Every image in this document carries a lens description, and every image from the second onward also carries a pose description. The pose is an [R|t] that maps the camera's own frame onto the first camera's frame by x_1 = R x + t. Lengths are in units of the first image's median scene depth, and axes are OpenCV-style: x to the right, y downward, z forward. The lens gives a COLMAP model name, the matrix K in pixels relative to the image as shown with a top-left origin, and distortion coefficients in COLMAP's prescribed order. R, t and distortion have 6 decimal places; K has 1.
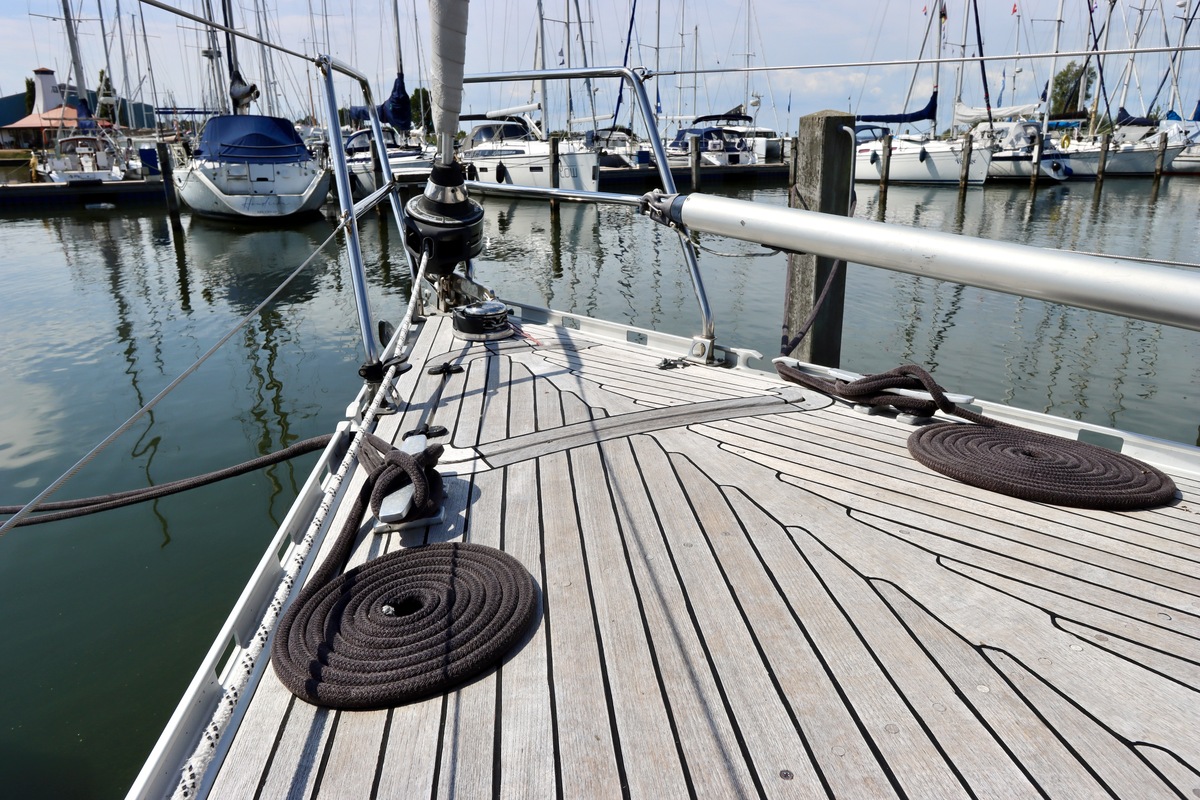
lens RADIAL K [[873.0, 0, 616.2], [0, 873.0, 402.5], [0, 0, 1]] dist [0.002801, 0.004324]
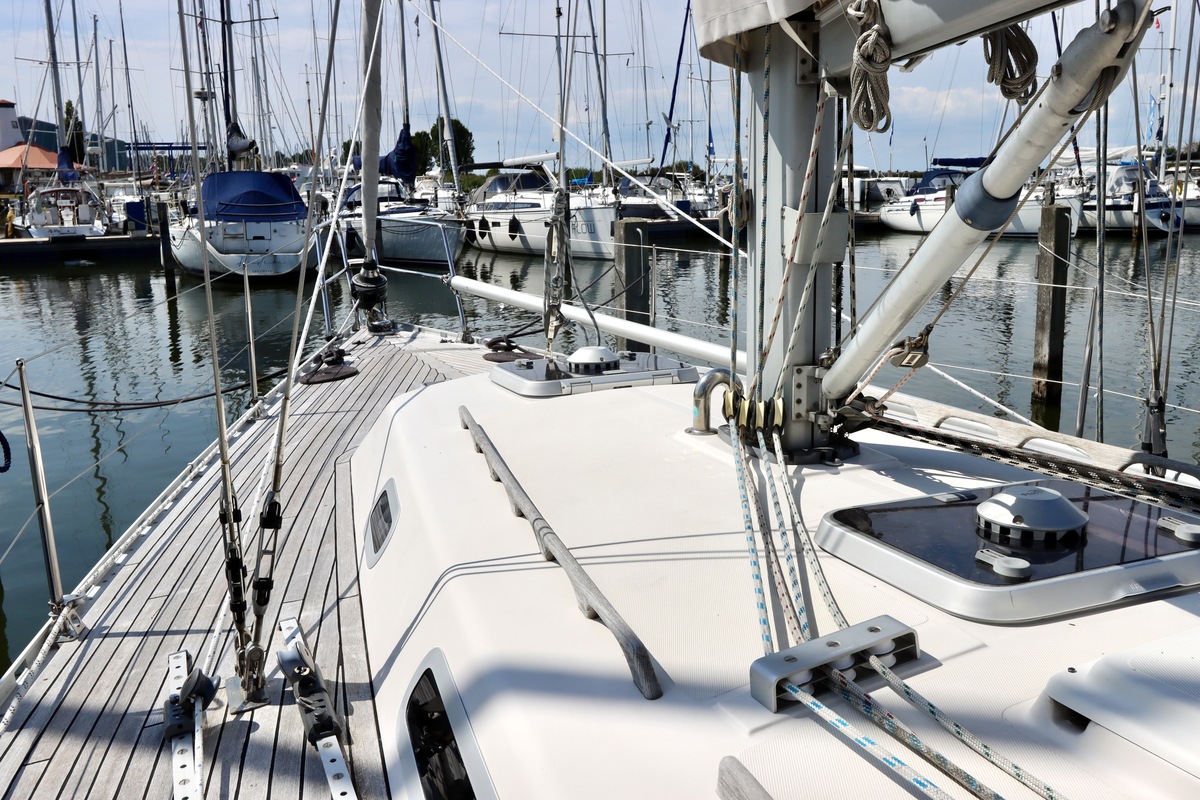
lens RADIAL K [[1117.6, 0, 600.0], [0, 1117.6, 400.0], [0, 0, 1]] dist [0.058981, -0.095665]
pose [[0.997231, 0.008585, -0.073871, 0.041567], [-0.015721, 0.995203, -0.096564, 0.023943], [0.072687, 0.097458, 0.992582, -0.120975]]
